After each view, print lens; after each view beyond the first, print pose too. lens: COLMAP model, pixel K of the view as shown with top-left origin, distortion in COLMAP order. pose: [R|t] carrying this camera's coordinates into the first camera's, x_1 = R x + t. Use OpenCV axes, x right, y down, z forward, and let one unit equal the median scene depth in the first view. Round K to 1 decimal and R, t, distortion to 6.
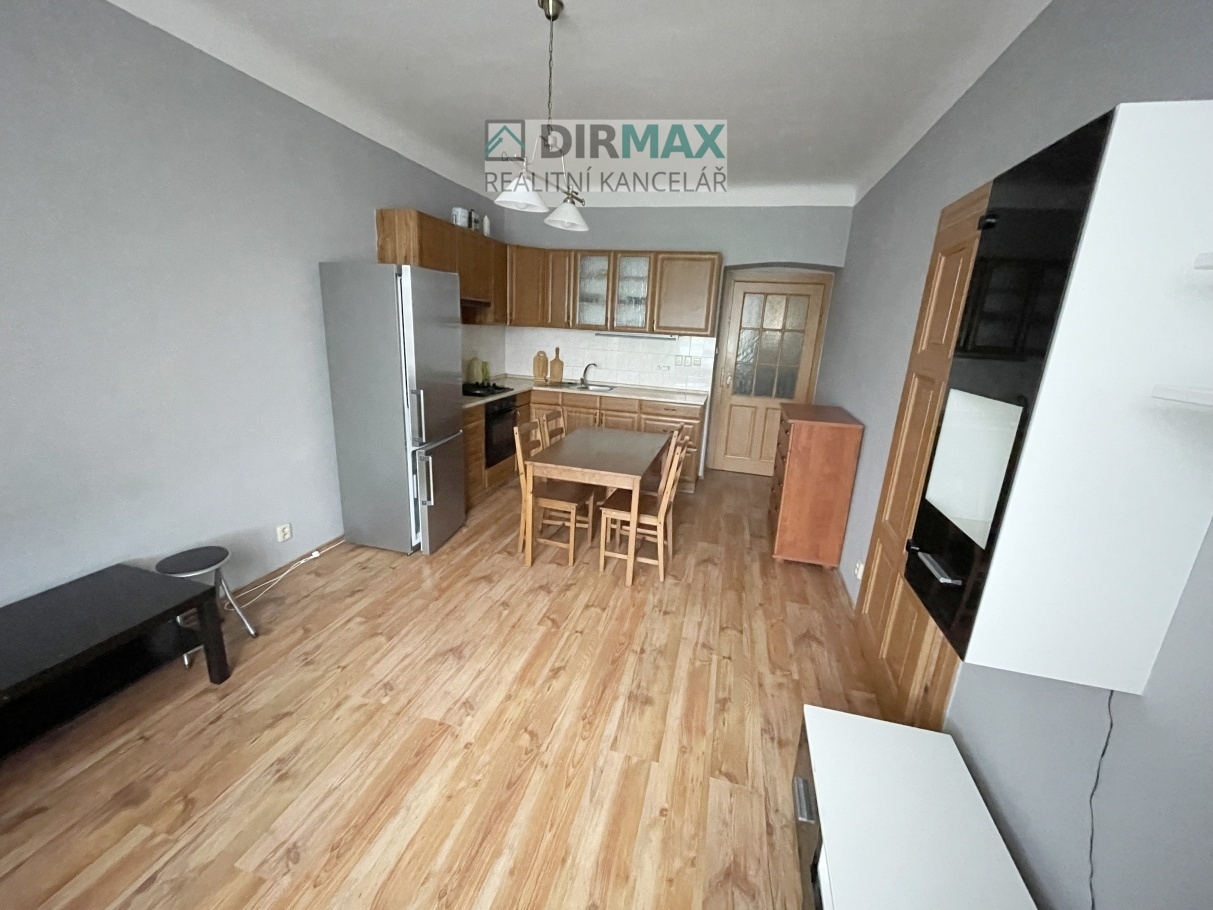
lens RADIAL K [[489.0, 0, 606.9], [0, 489.0, 448.9], [0, 0, 1]] dist [0.000646, 0.000294]
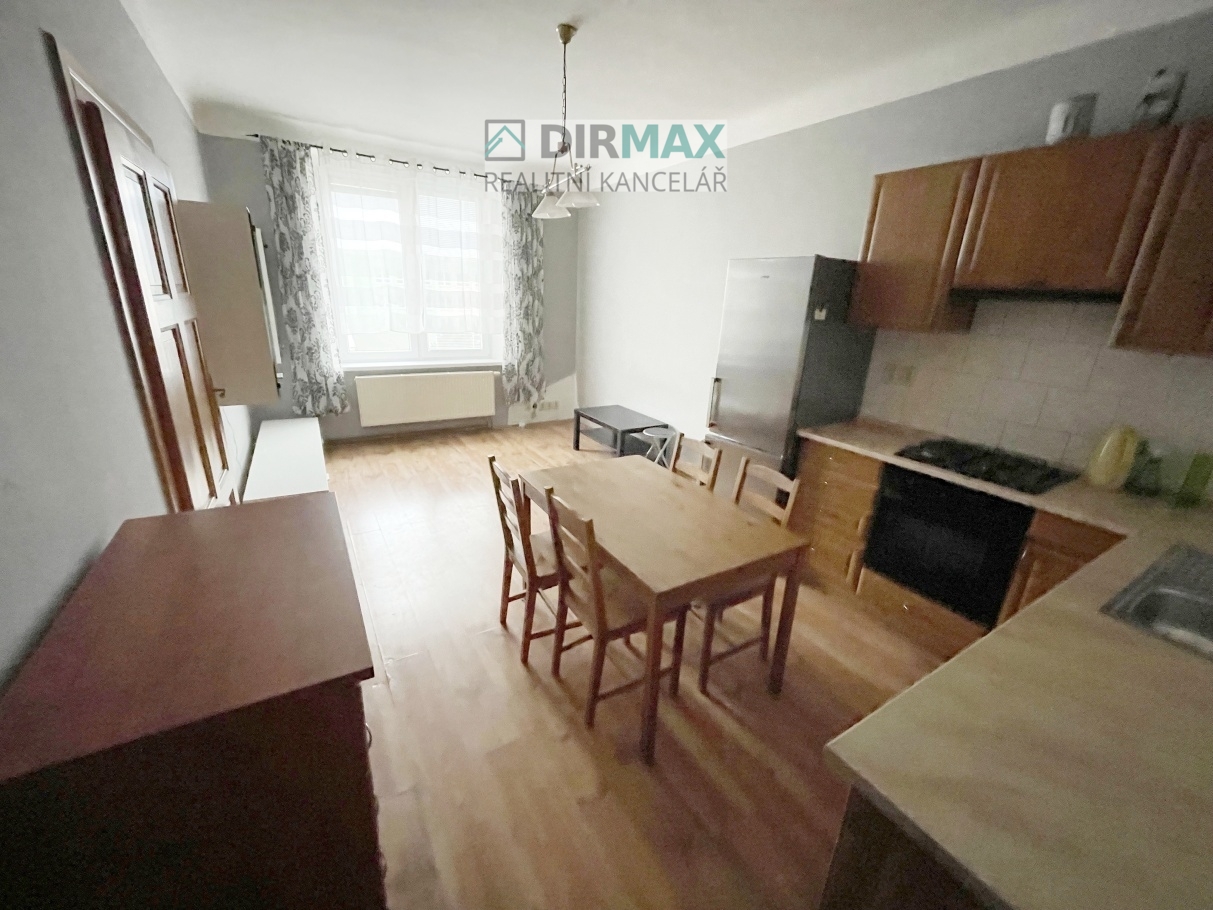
lens RADIAL K [[490.0, 0, 606.6], [0, 490.0, 450.7], [0, 0, 1]] dist [0.000143, 0.000189]
pose [[-0.682155, 0.147541, -0.716168, 0.521599], [-0.256746, 0.868739, 0.423525, -0.346727], [0.684651, 0.472783, -0.554734, 1.388646]]
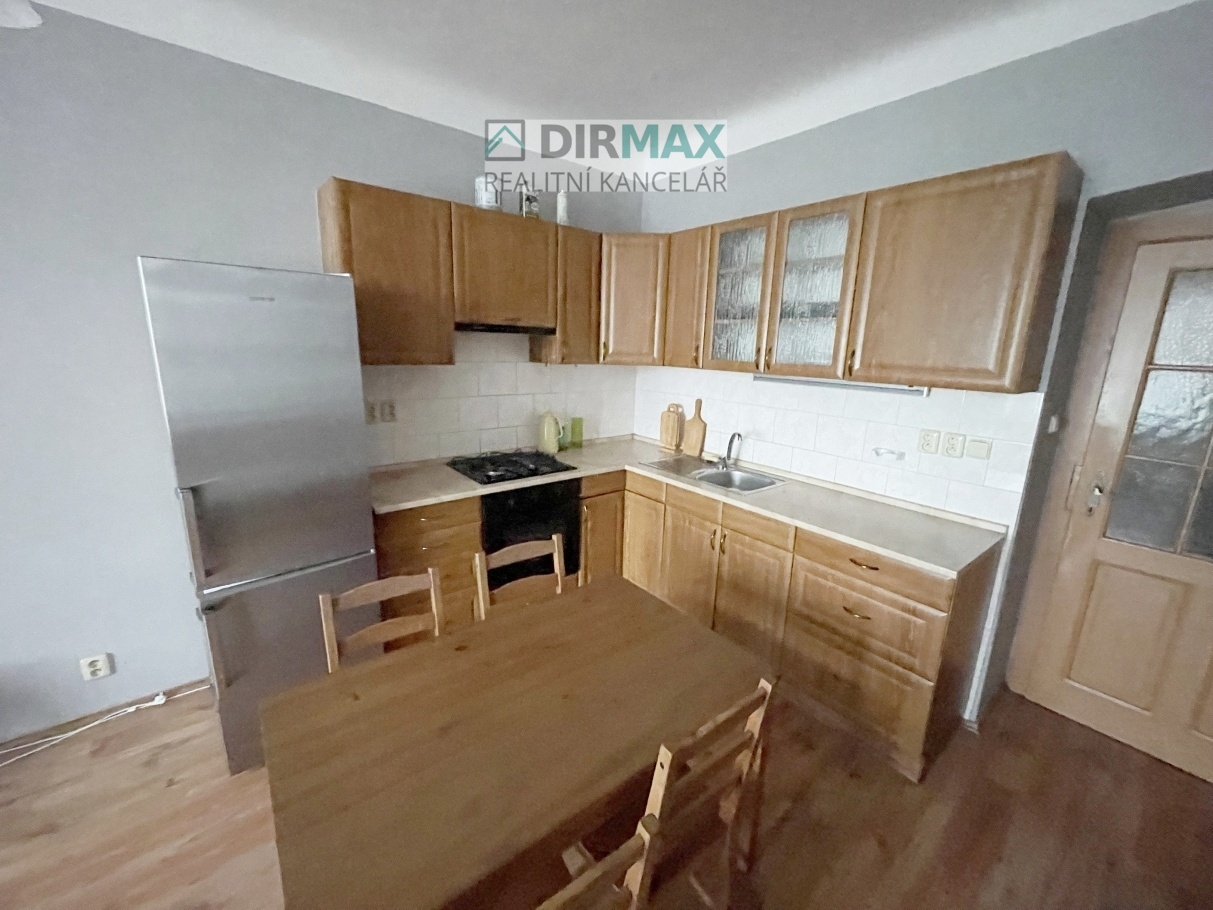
lens RADIAL K [[490.0, 0, 606.6], [0, 490.0, 450.7], [0, 0, 1]] dist [0.000143, 0.000189]
pose [[0.806758, 0.099679, -0.582413, 0.270867], [-0.135559, 0.990601, -0.018237, -0.200162], [0.575122, 0.093665, 0.812688, 0.765809]]
